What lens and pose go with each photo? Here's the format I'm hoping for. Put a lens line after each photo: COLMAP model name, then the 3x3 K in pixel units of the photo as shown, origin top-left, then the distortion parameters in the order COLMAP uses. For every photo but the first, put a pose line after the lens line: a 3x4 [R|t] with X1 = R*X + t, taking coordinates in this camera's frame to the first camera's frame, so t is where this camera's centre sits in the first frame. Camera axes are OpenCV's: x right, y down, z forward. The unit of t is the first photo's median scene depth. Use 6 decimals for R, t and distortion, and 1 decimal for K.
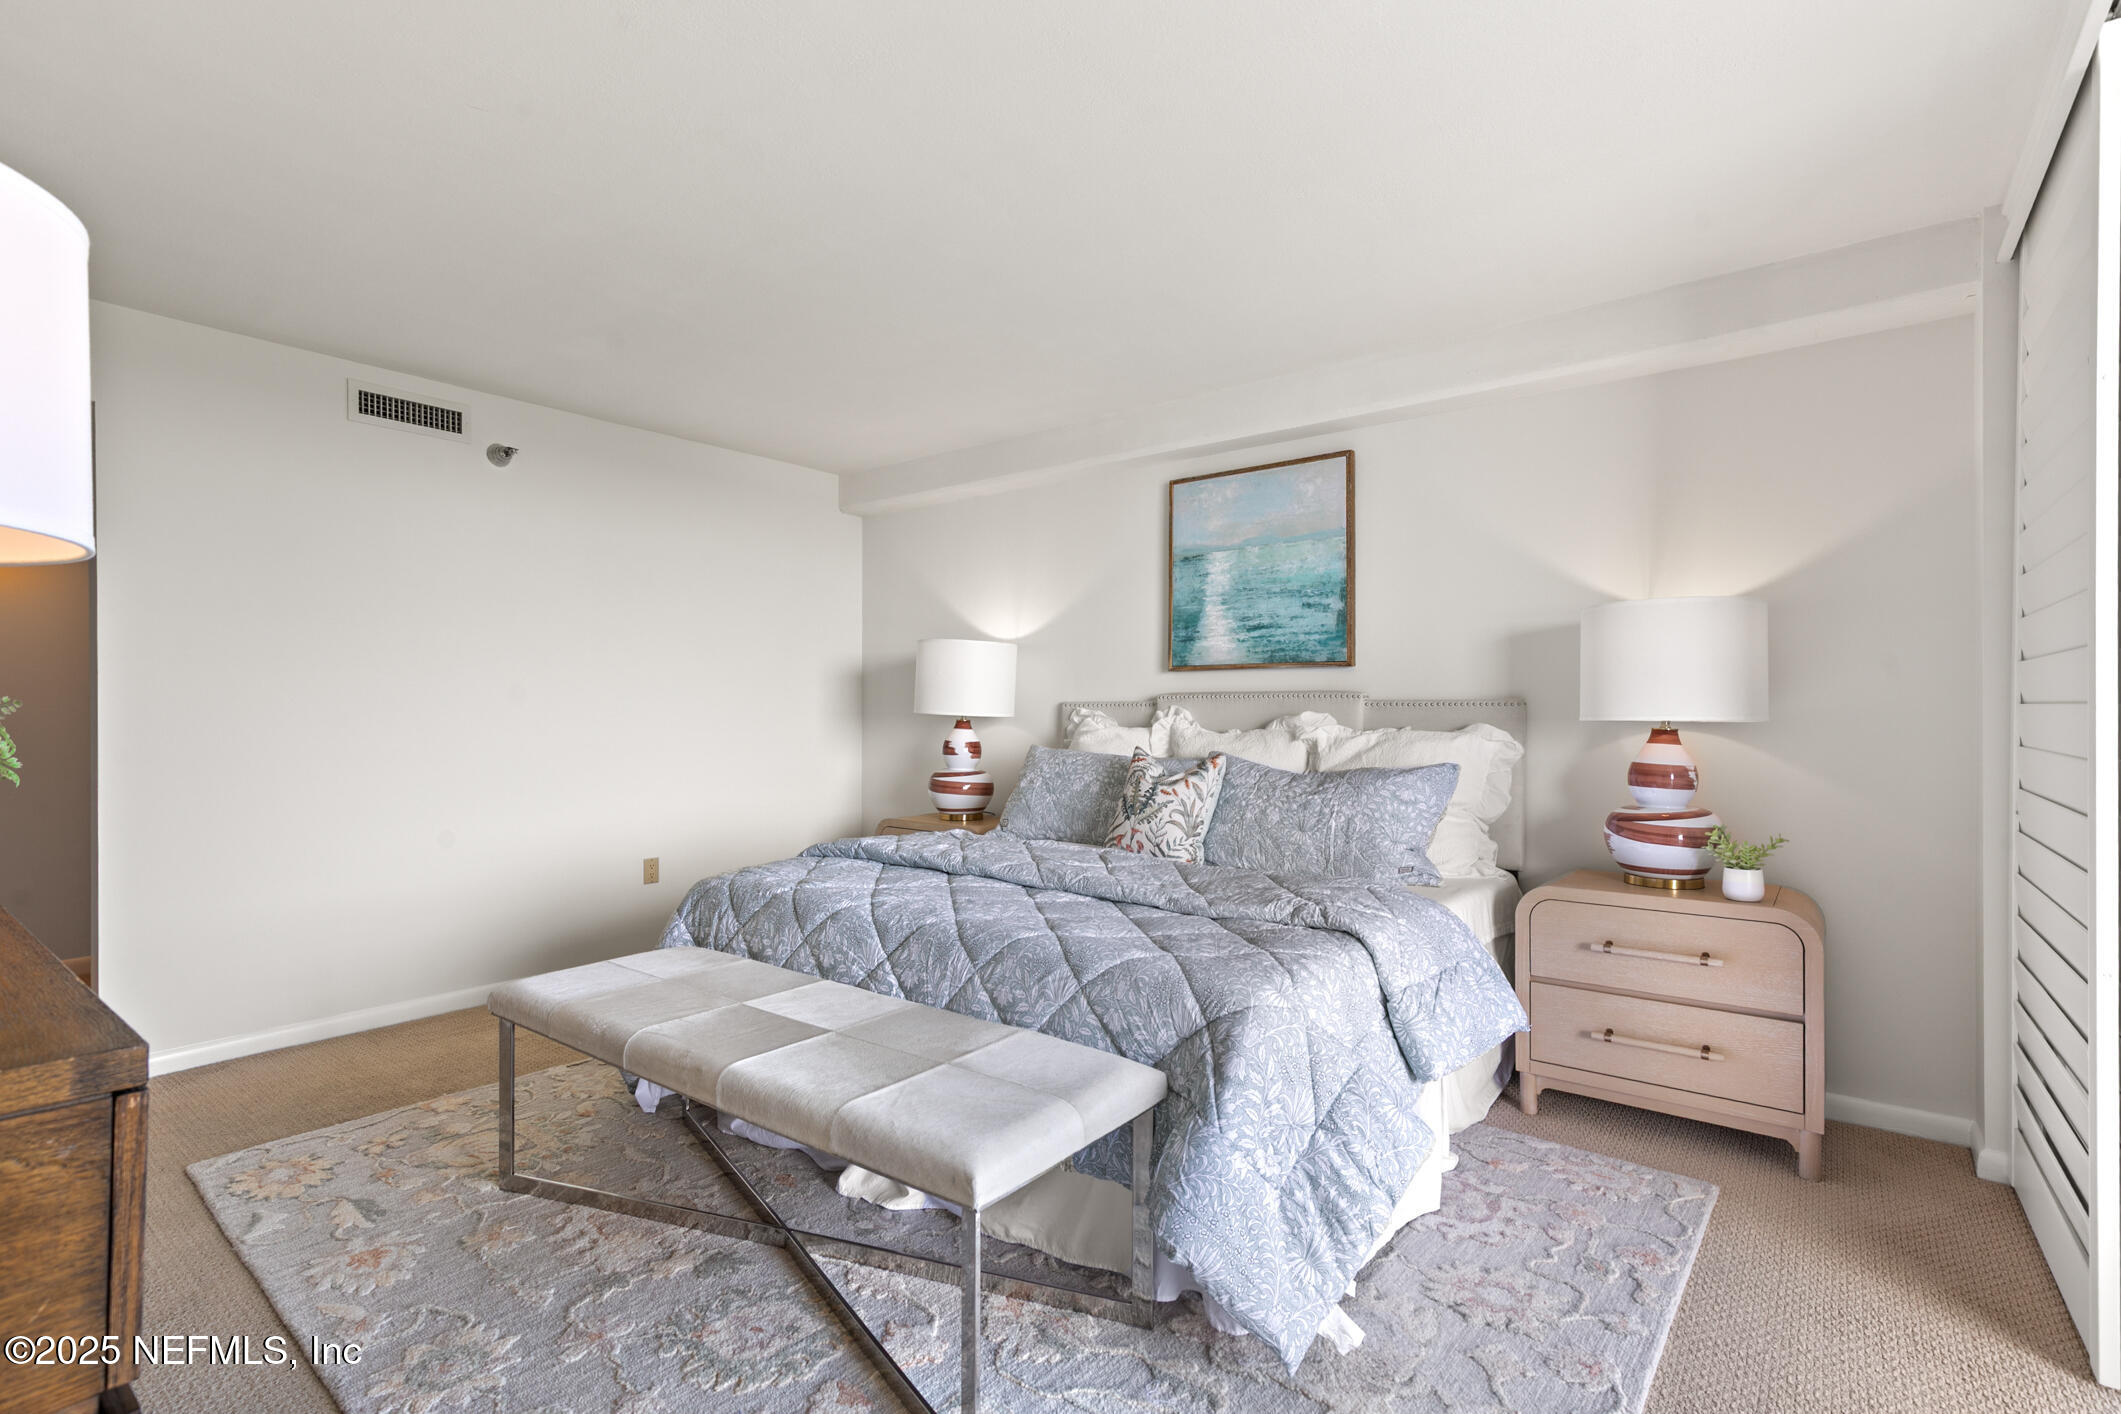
lens RADIAL K [[971.8, 0, 1060.2], [0, 971.8, 709.2], [0, 0, 1]] dist [0.009455, -0.001667]
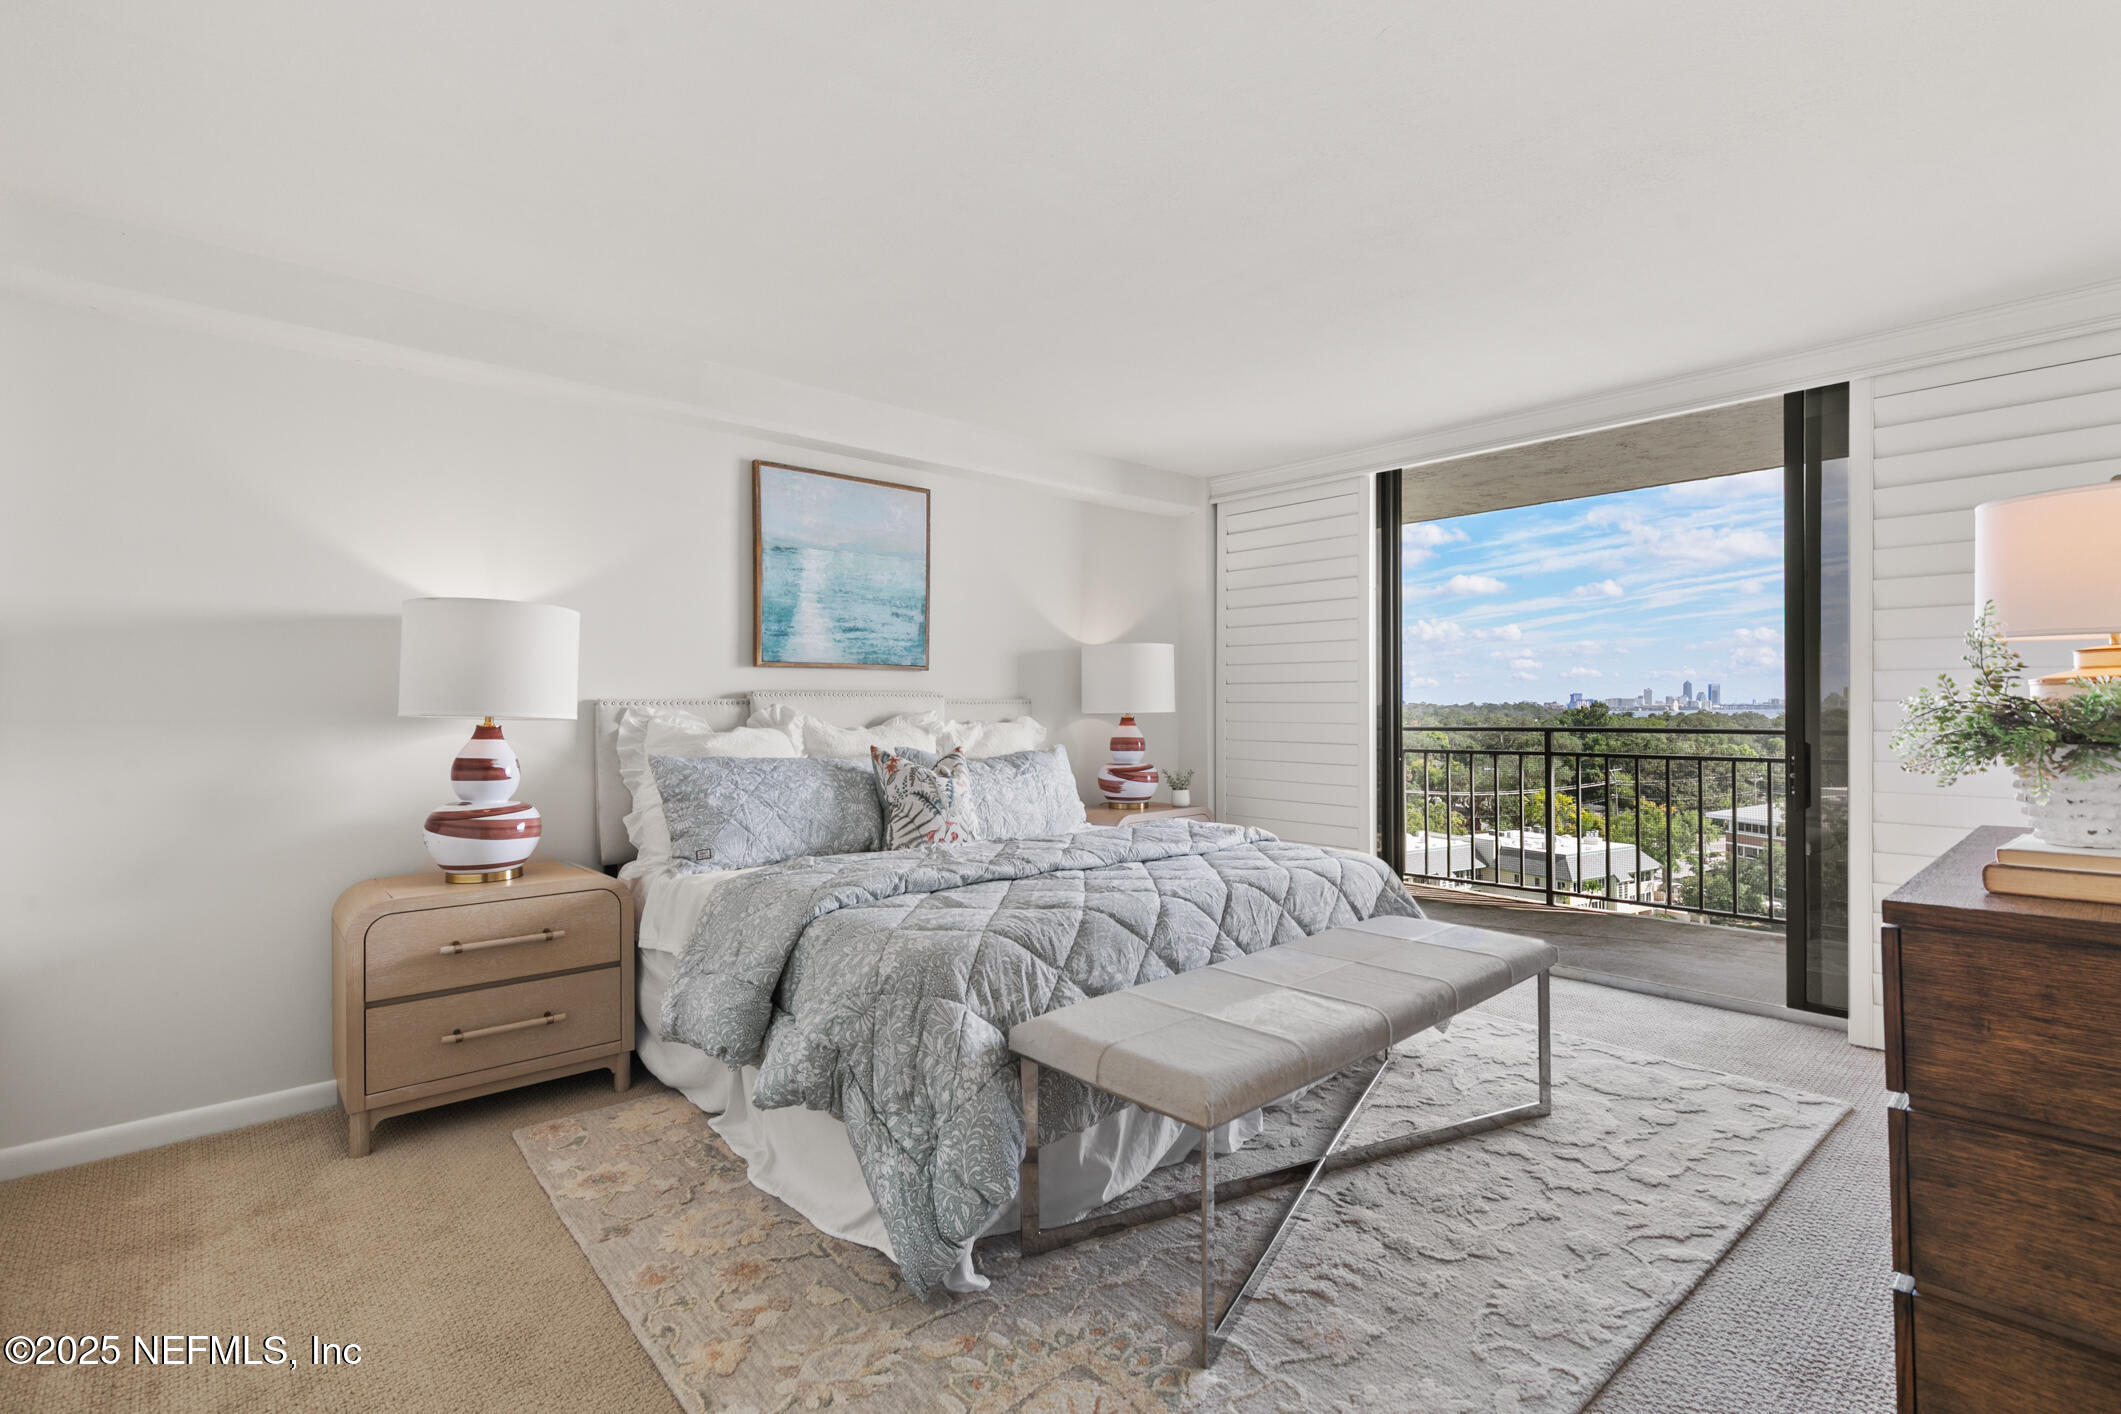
lens RADIAL K [[971.8, 0, 1063.3], [0, 971.8, 700.2], [0, 0, 1]] dist [0.009455, -0.001667]
pose [[0.174938, 0.002929, 0.984575, -0.805577], [0.004051, 0.999985, -0.003694, -0.002804], [-0.984571, 0.004635, 0.174923, 0.600927]]
